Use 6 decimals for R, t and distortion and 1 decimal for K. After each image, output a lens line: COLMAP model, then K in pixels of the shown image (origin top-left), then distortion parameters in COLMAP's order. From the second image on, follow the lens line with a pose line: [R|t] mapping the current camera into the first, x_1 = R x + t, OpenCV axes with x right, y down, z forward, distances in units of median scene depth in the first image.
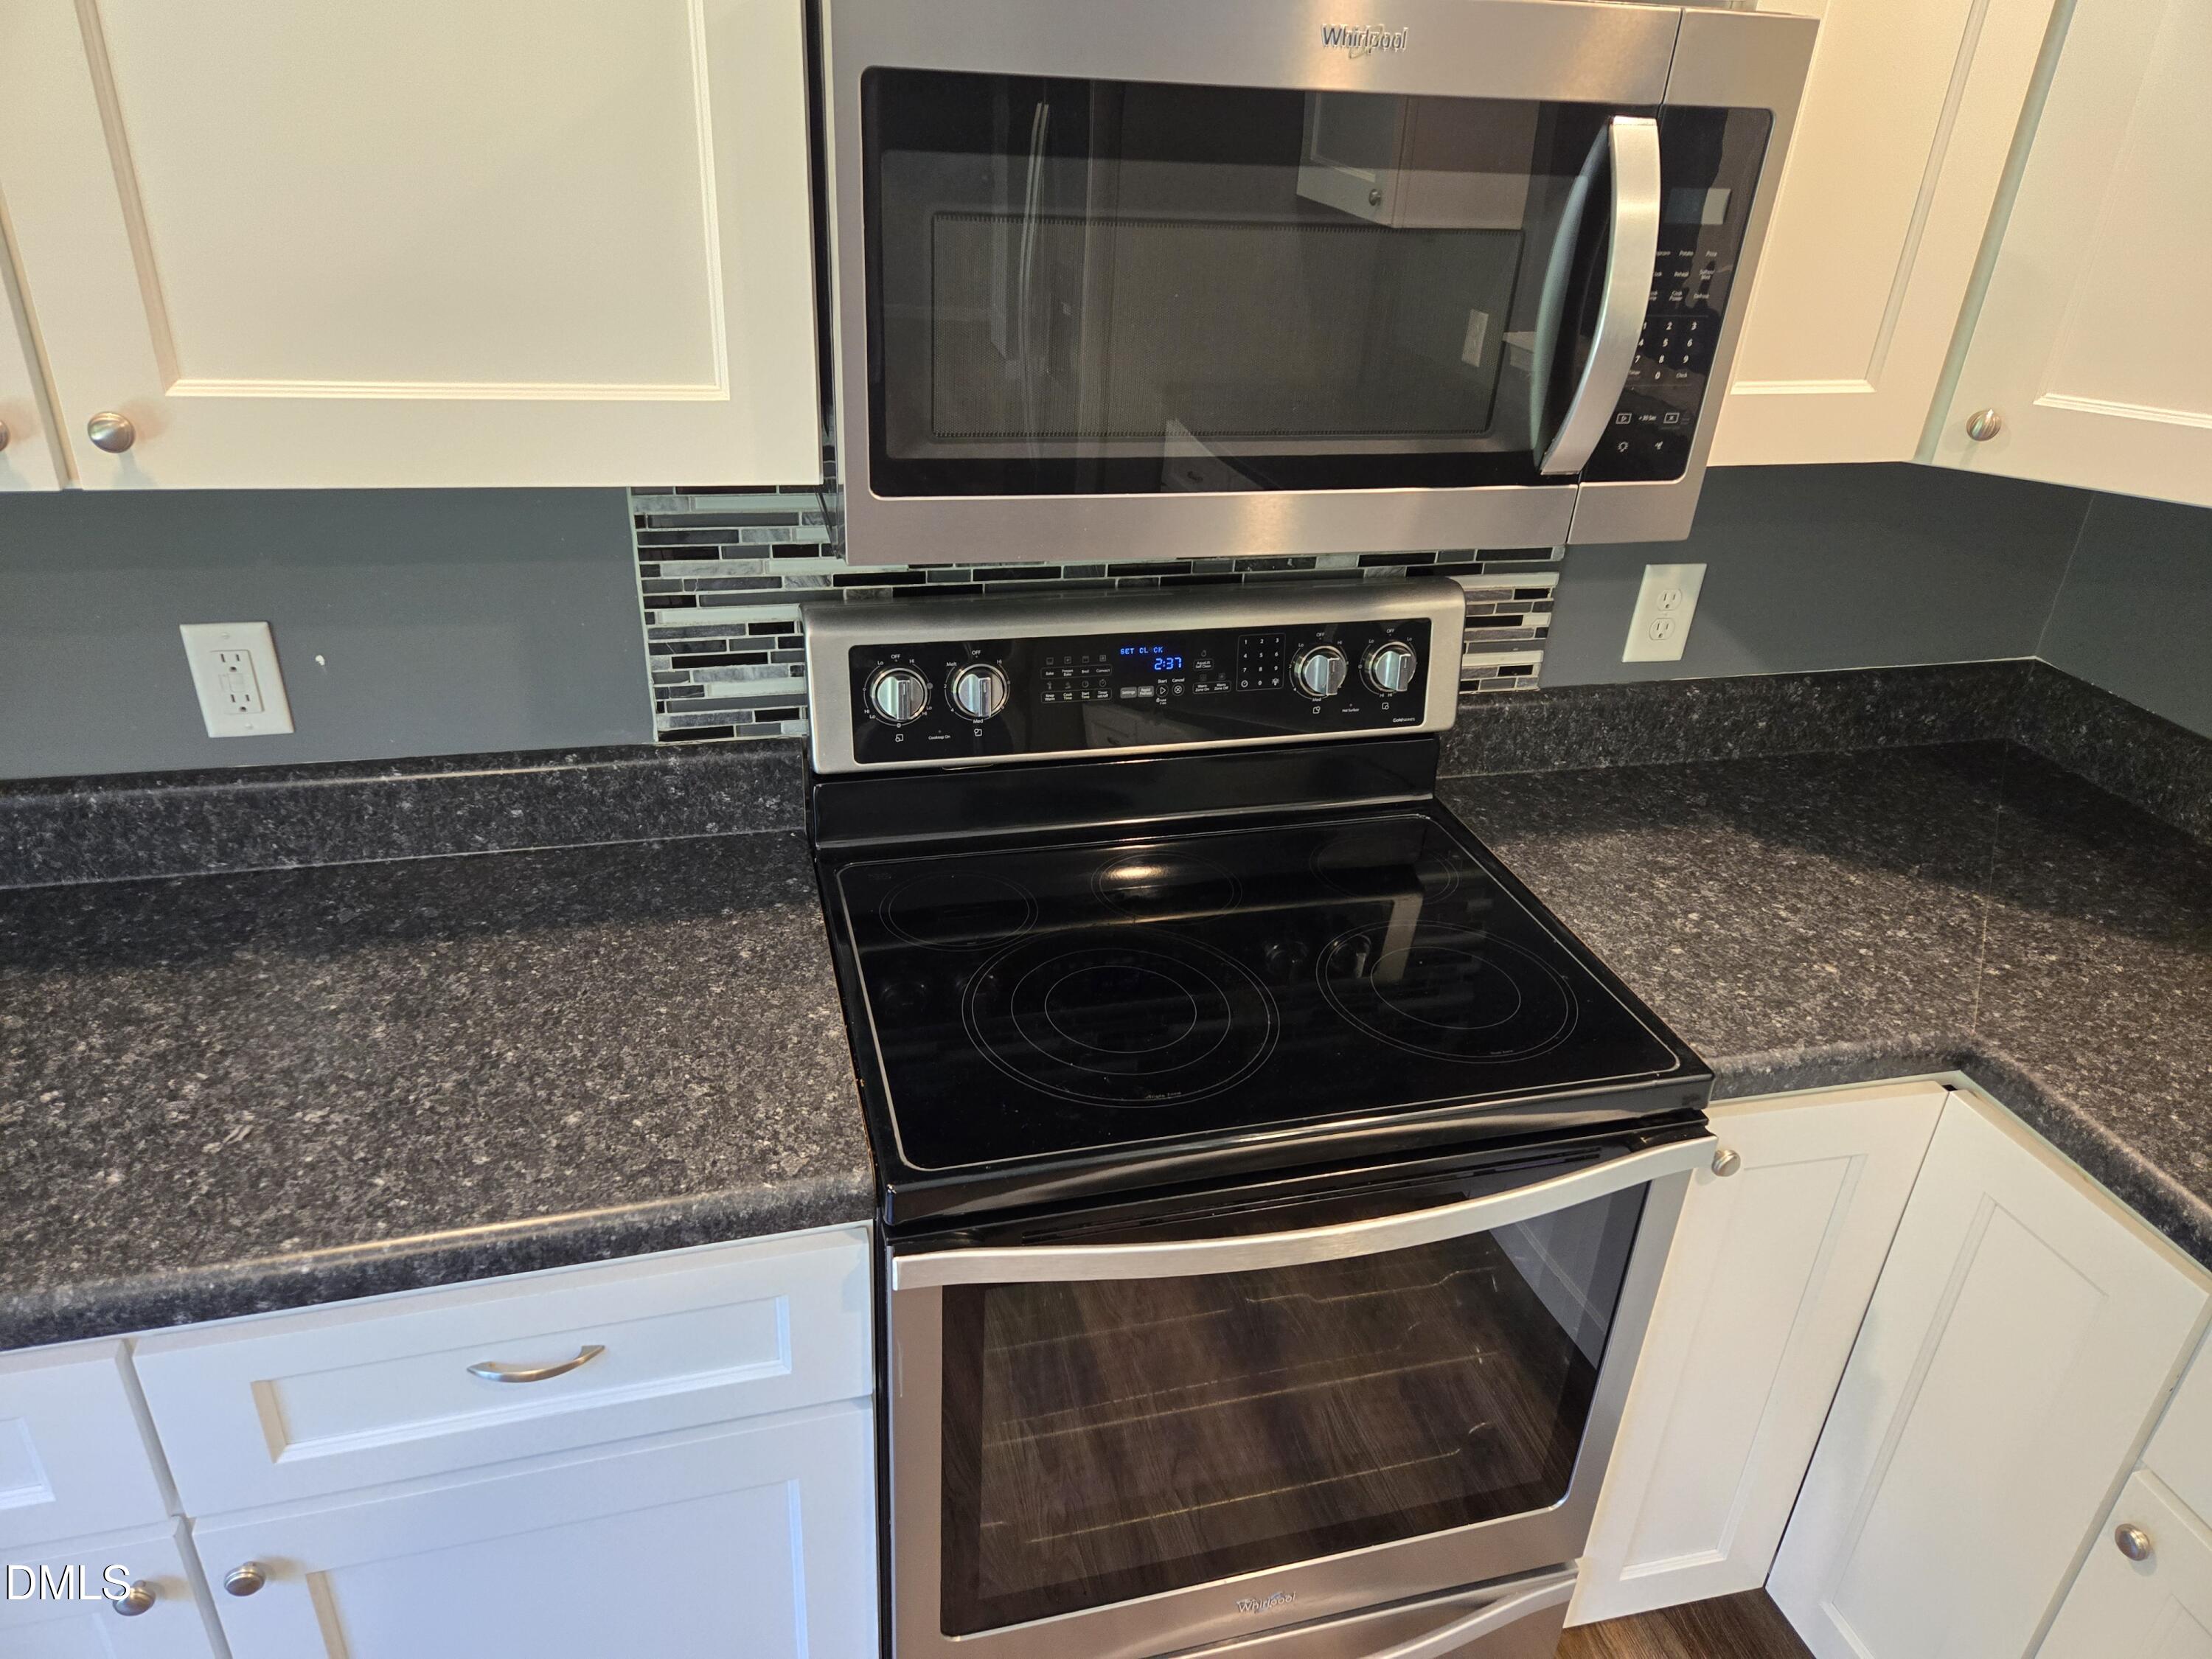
lens RADIAL K [[1474.5, 0, 1091.9], [0, 1474.5, 814.1], [0, 0, 1]] dist [0.062301, -0.030321]
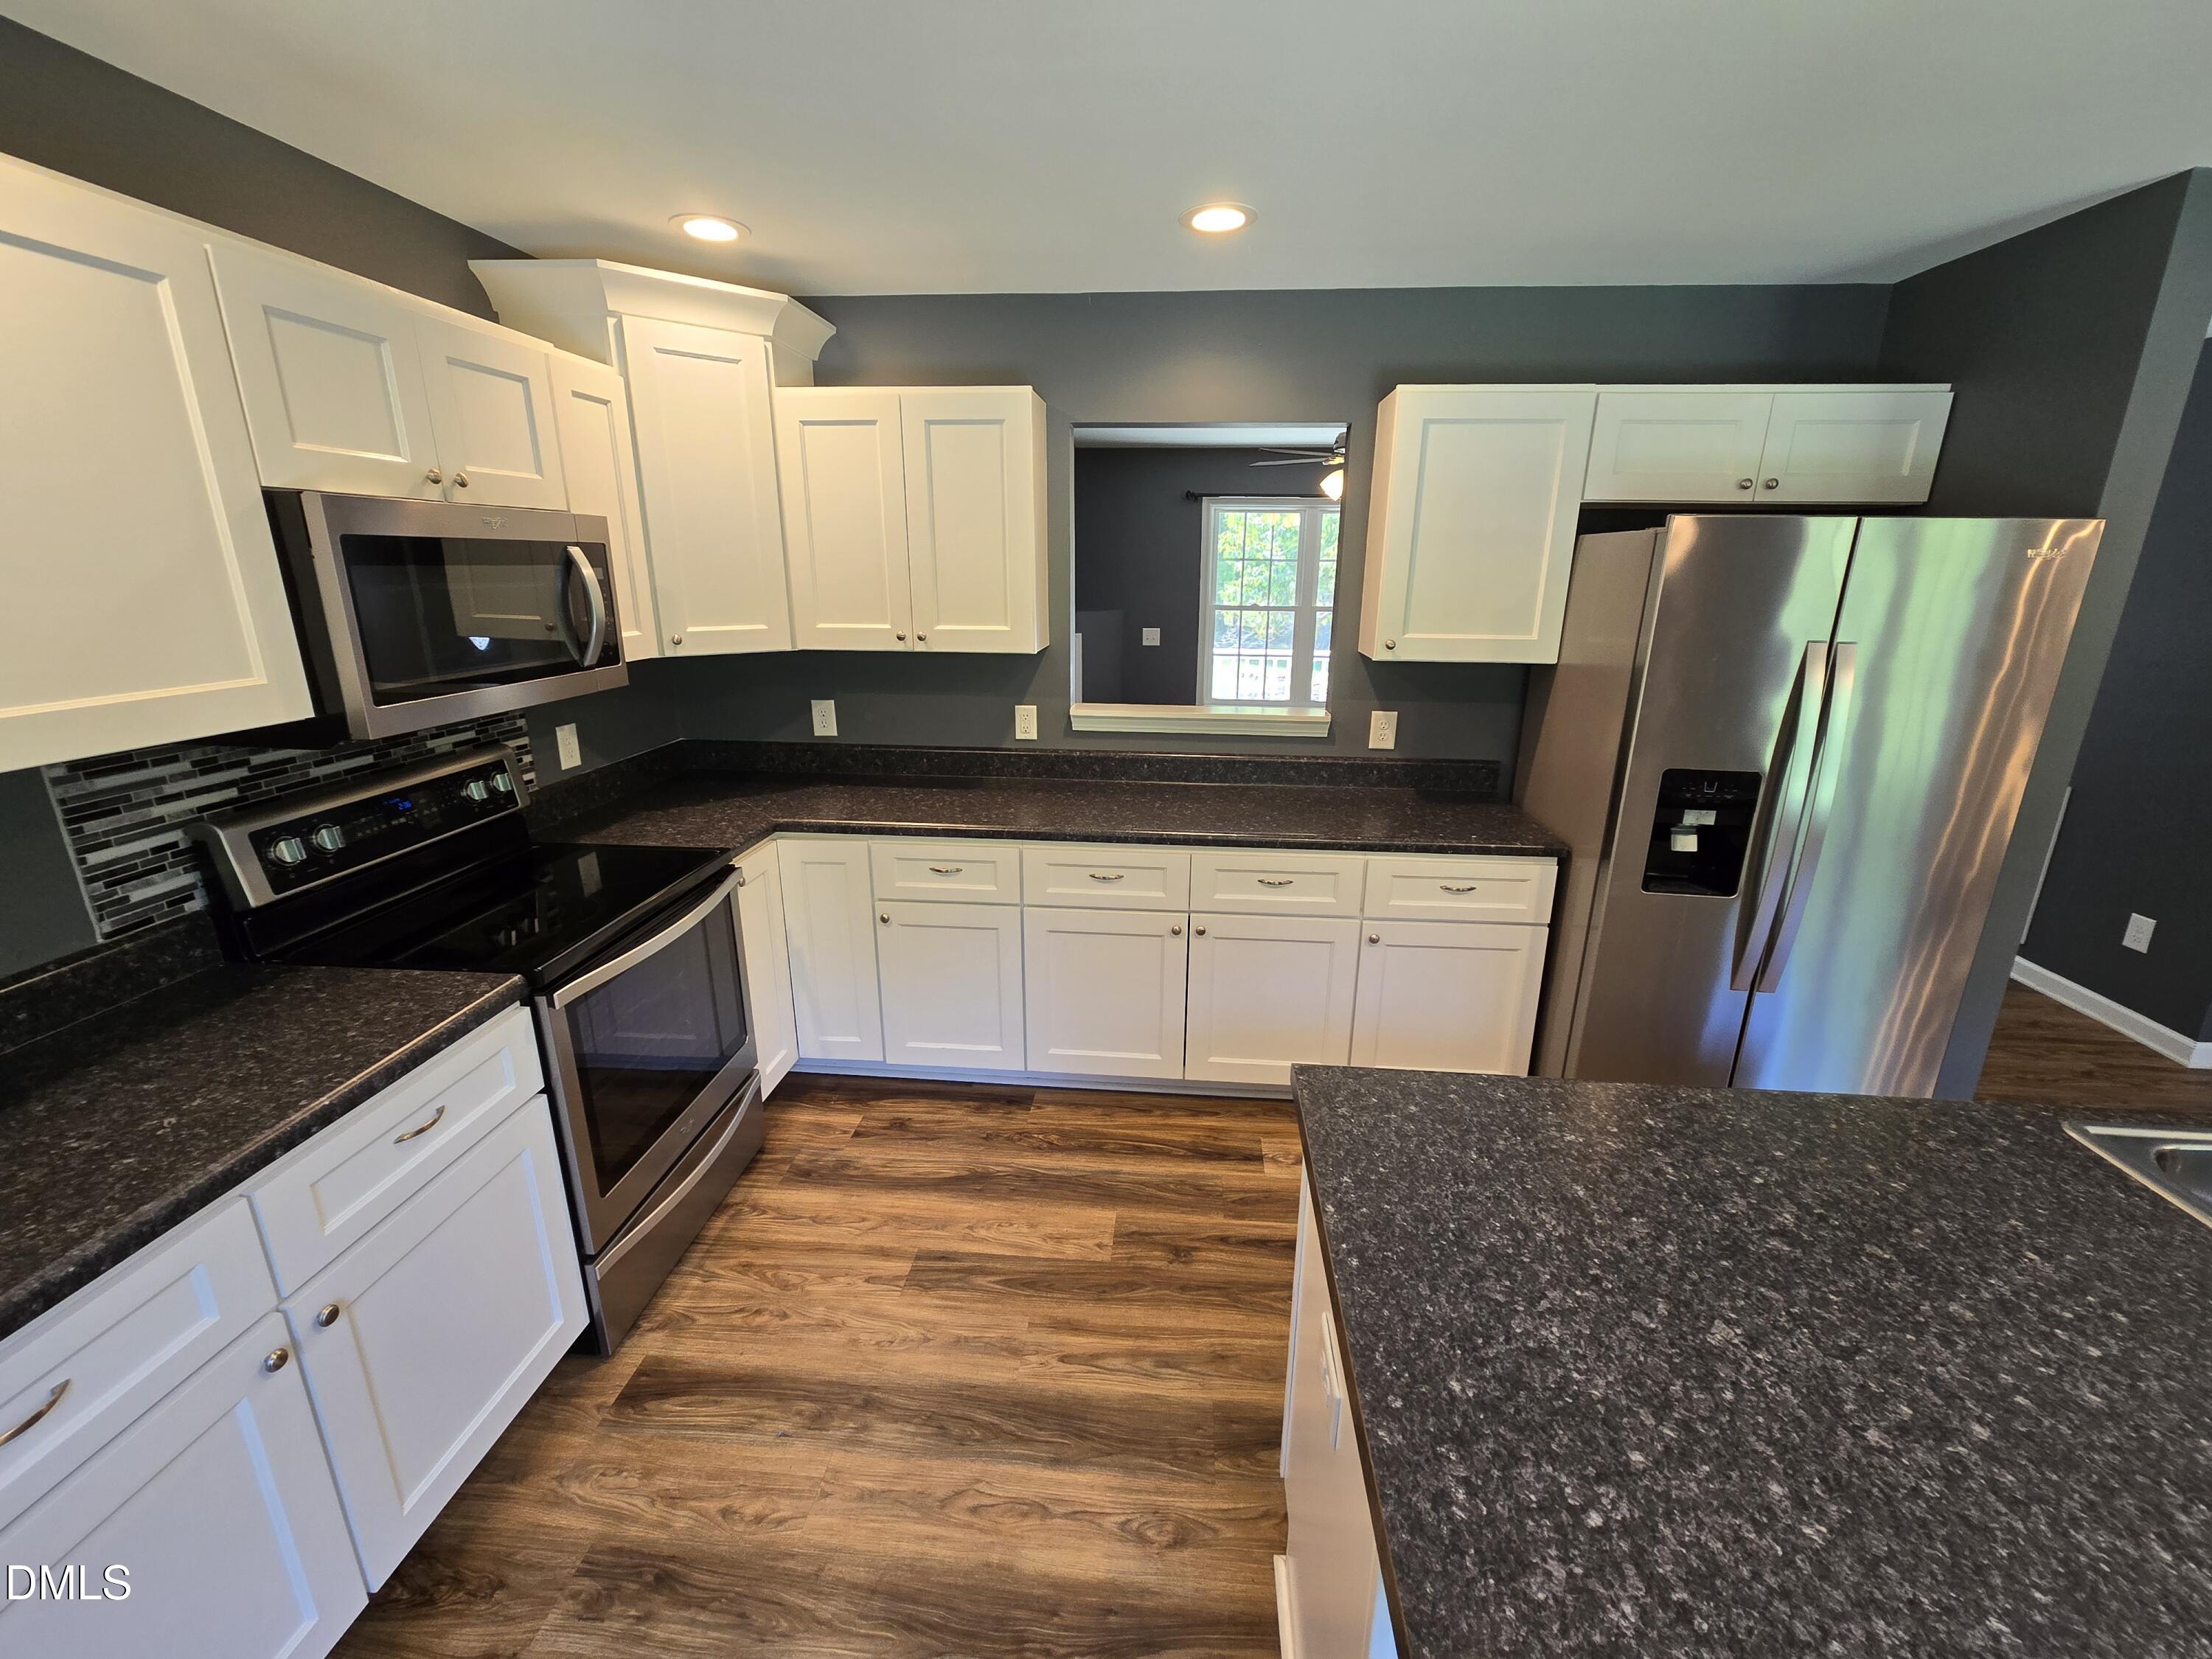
lens RADIAL K [[910.5, 0, 1114.0], [0, 910.5, 820.0], [0, 0, 1]] dist [-0.000955, 0.001487]
pose [[0.333827, -0.303301, 0.892507, -0.788698], [0.437387, 0.888565, 0.138365, 0.178763], [-0.835017, 0.344181, 0.429287, -0.365740]]
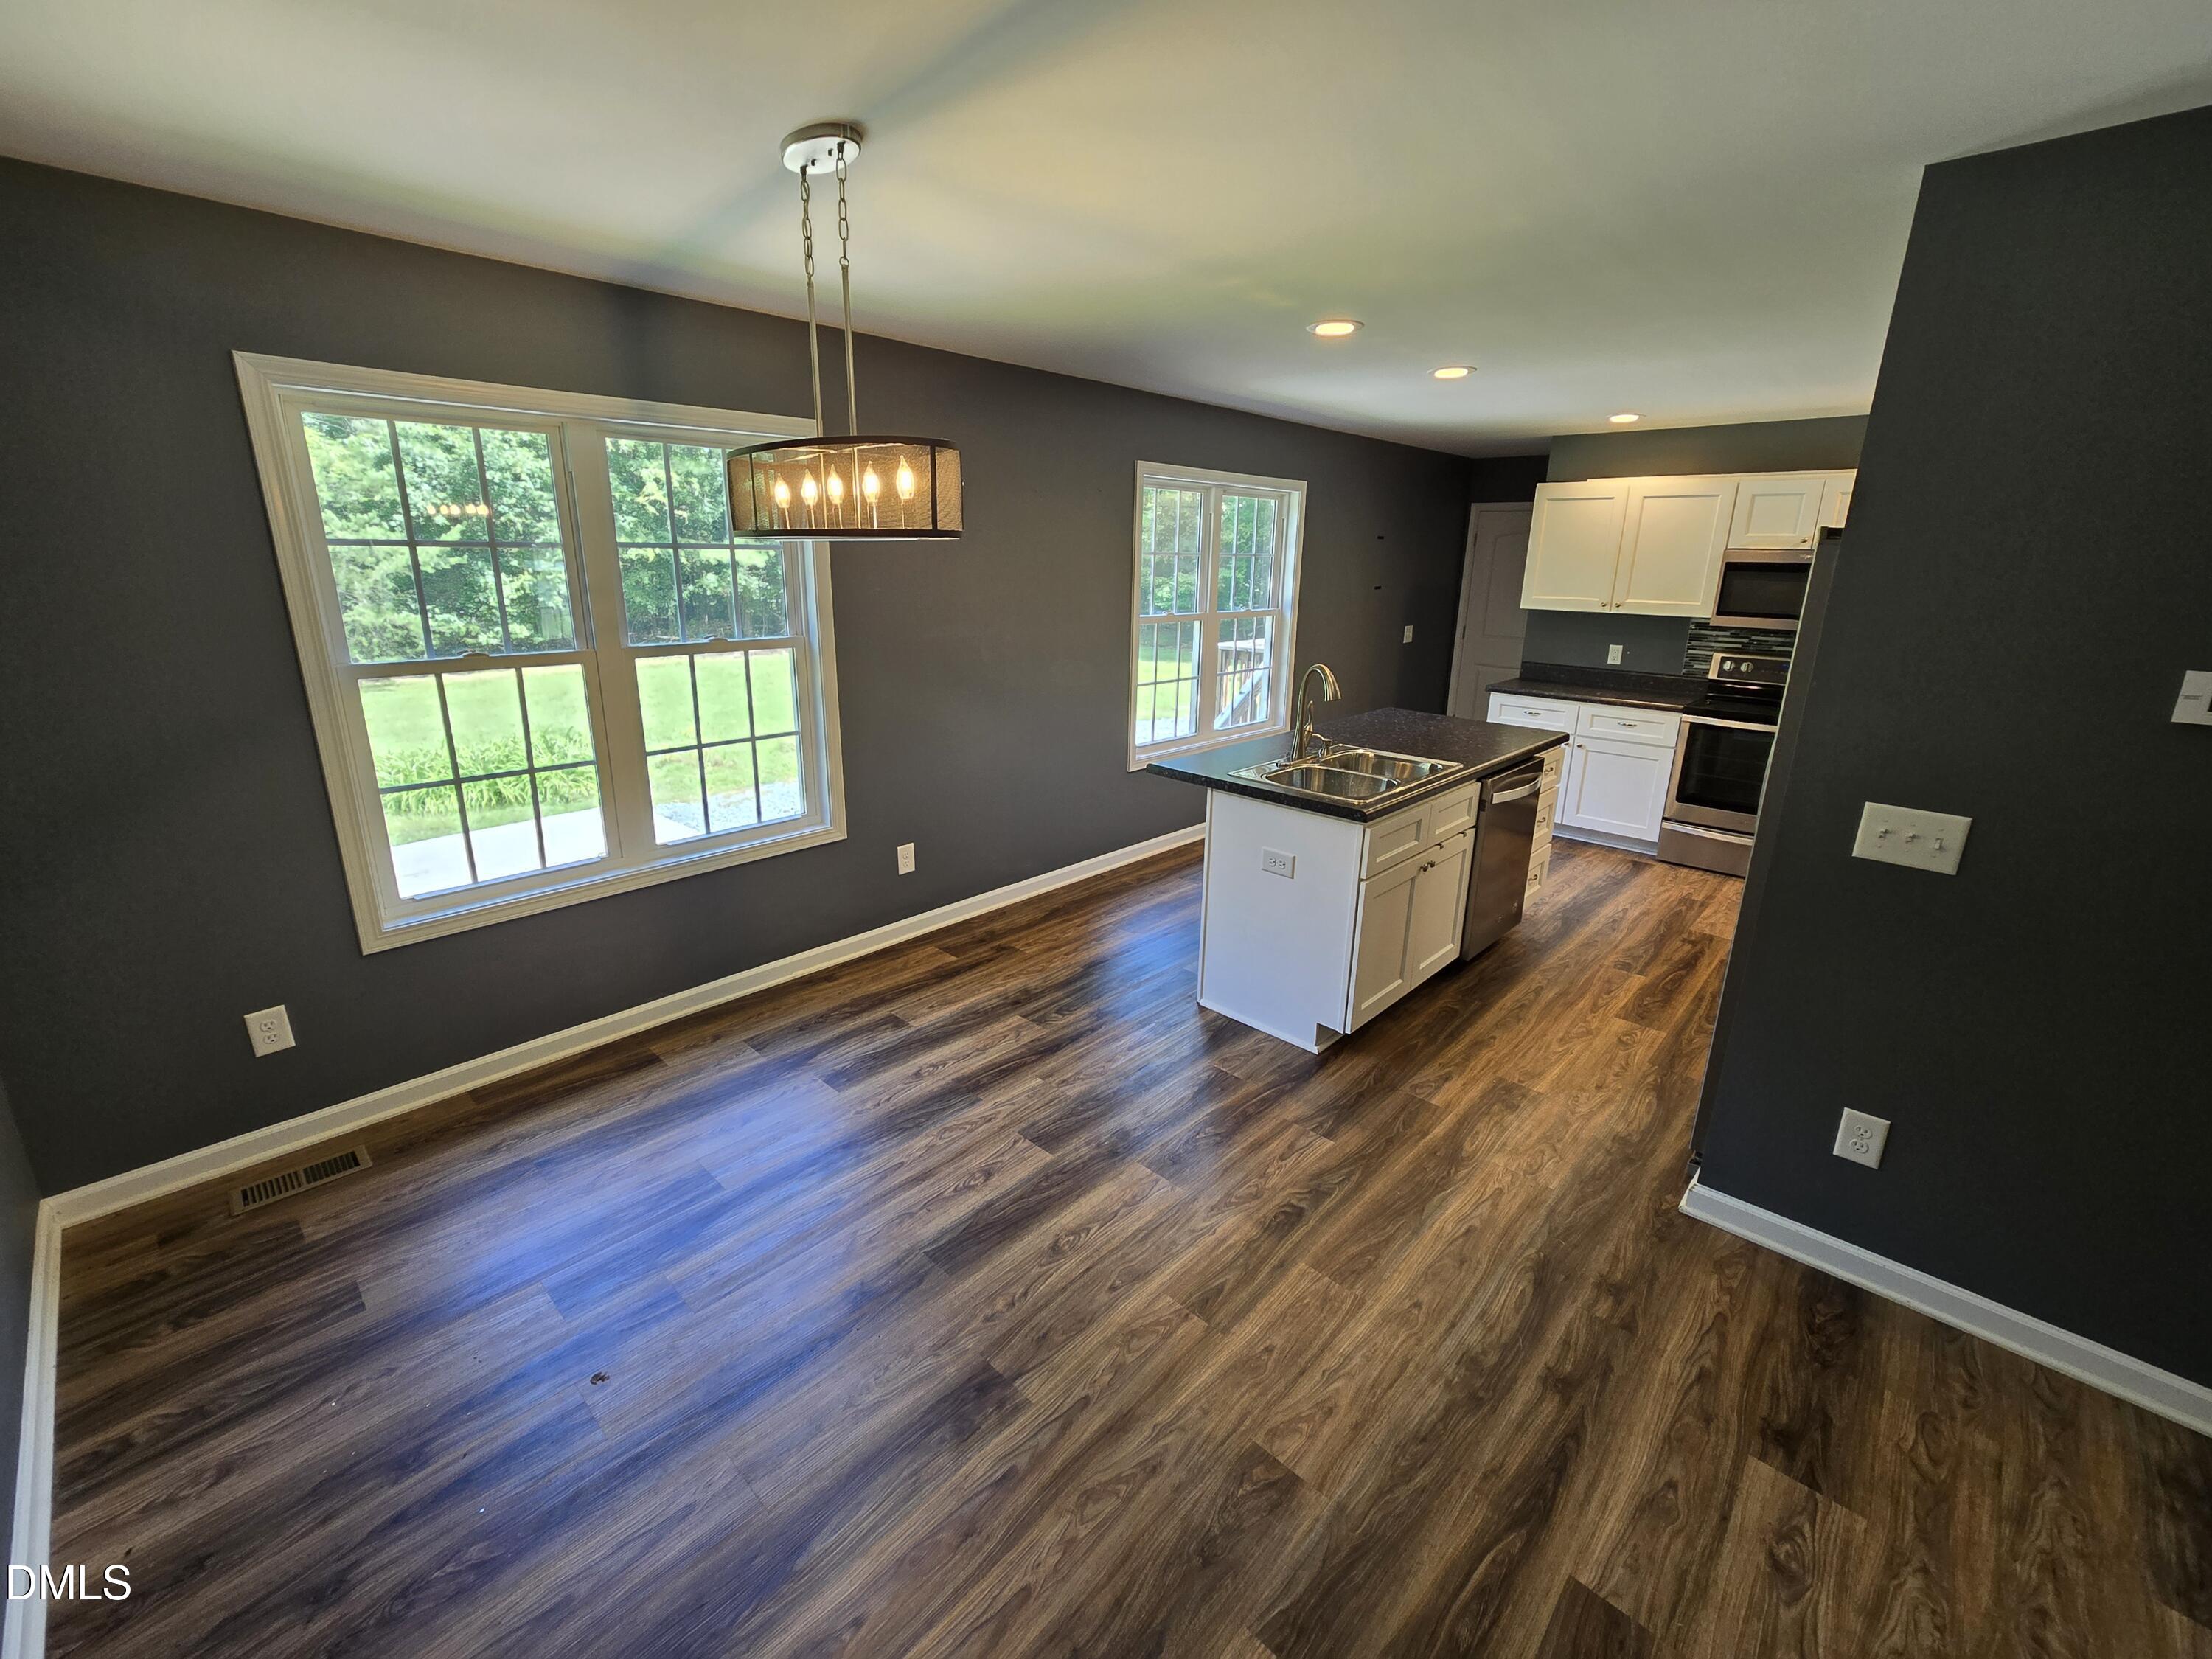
lens RADIAL K [[910.5, 0, 1094.4], [0, 910.5, 822.3], [0, 0, 1]] dist [-0.000955, 0.001487]
pose [[0.525514, 0.197730, -0.827489, 1.572676], [-0.375992, 0.926459, -0.017403, 1.427784], [0.763194, 0.320275, 0.561212, -2.572877]]
